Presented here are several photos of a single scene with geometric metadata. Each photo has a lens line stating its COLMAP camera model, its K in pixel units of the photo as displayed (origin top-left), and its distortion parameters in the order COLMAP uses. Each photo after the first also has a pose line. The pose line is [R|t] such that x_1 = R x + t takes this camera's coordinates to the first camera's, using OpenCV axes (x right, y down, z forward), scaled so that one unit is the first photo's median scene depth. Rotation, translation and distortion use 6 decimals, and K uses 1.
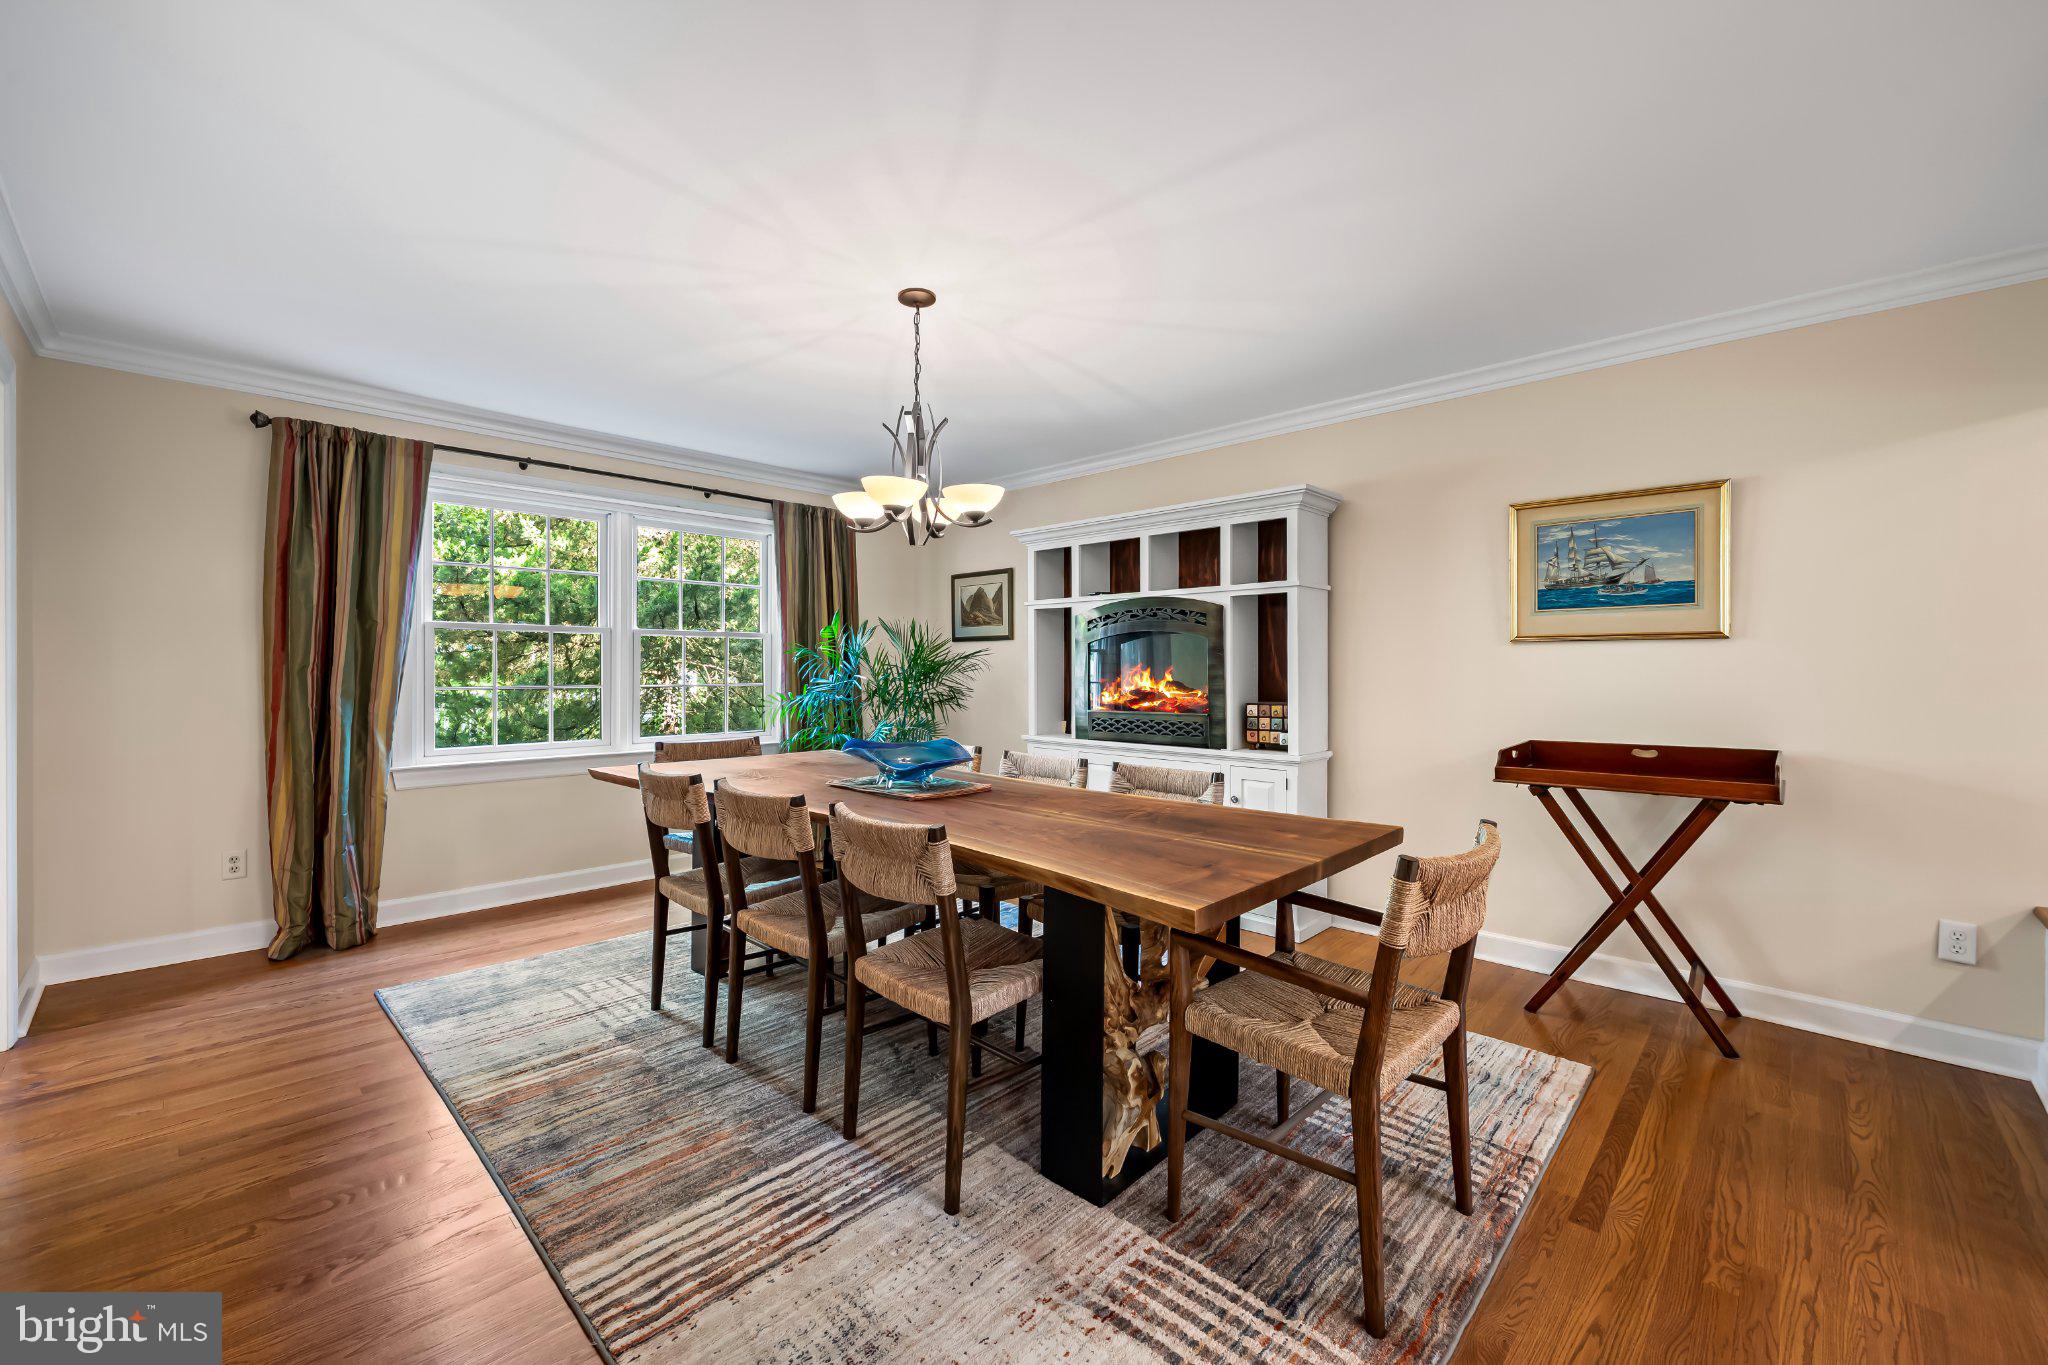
lens RADIAL K [[824.2, 0, 1023.0], [0, 824.2, 667.8], [0, 0, 1]] dist [-0.005868, 0.000438]
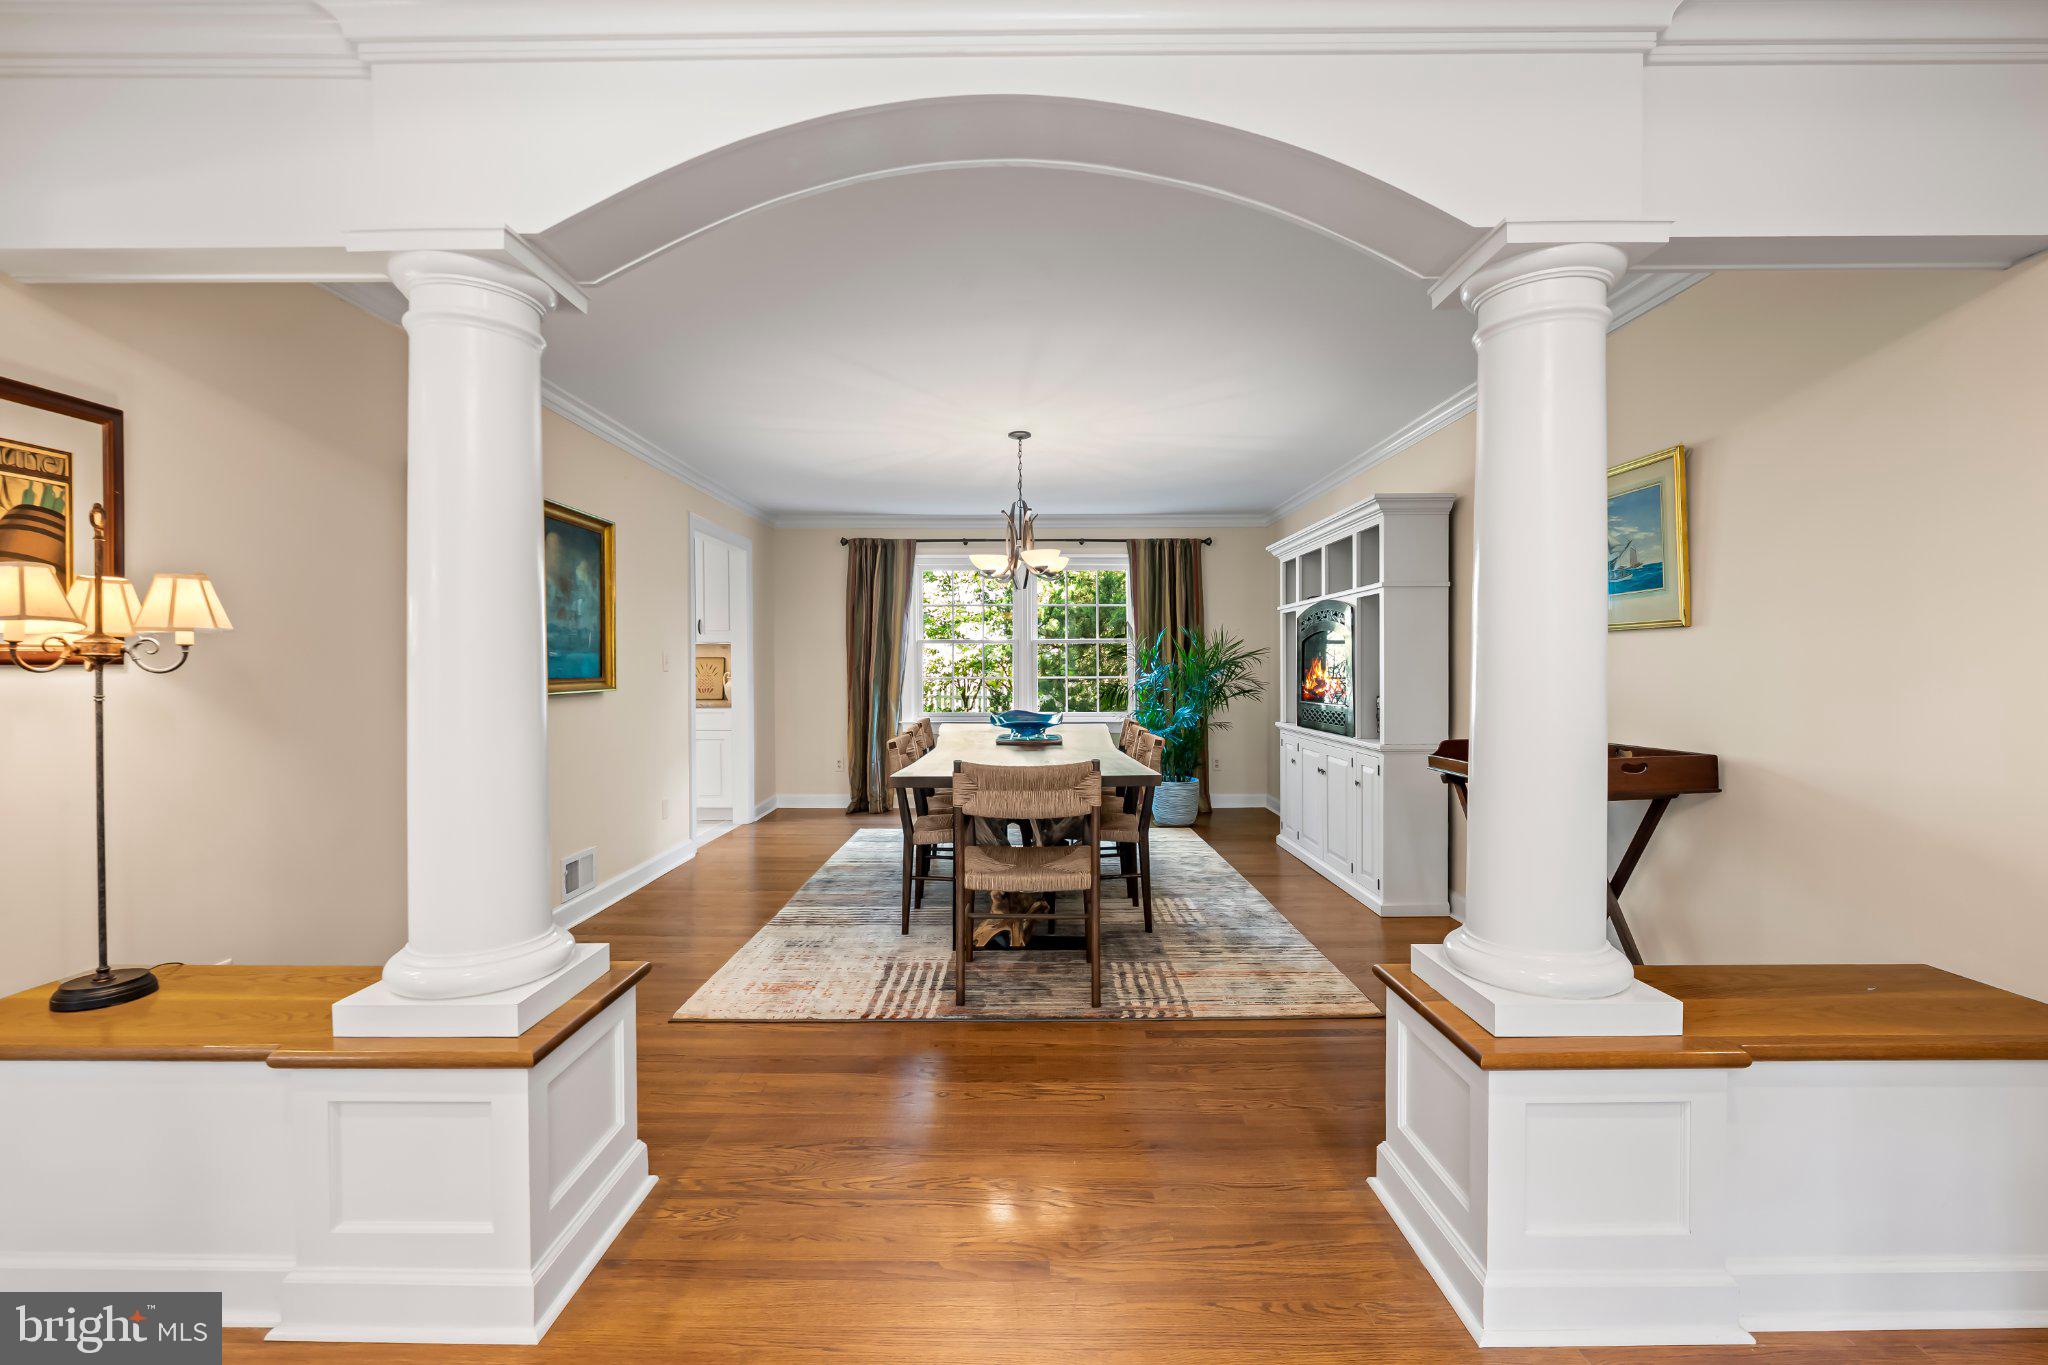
lens RADIAL K [[824.2, 0, 1009.6], [0, 824.2, 677.1], [0, 0, 1]] dist [-0.005868, 0.000438]
pose [[0.695281, 0.007730, -0.718697, 0.971162], [0.001418, 0.999925, 0.012126, 0.006388], [0.718737, -0.009450, 0.695218, -0.133286]]
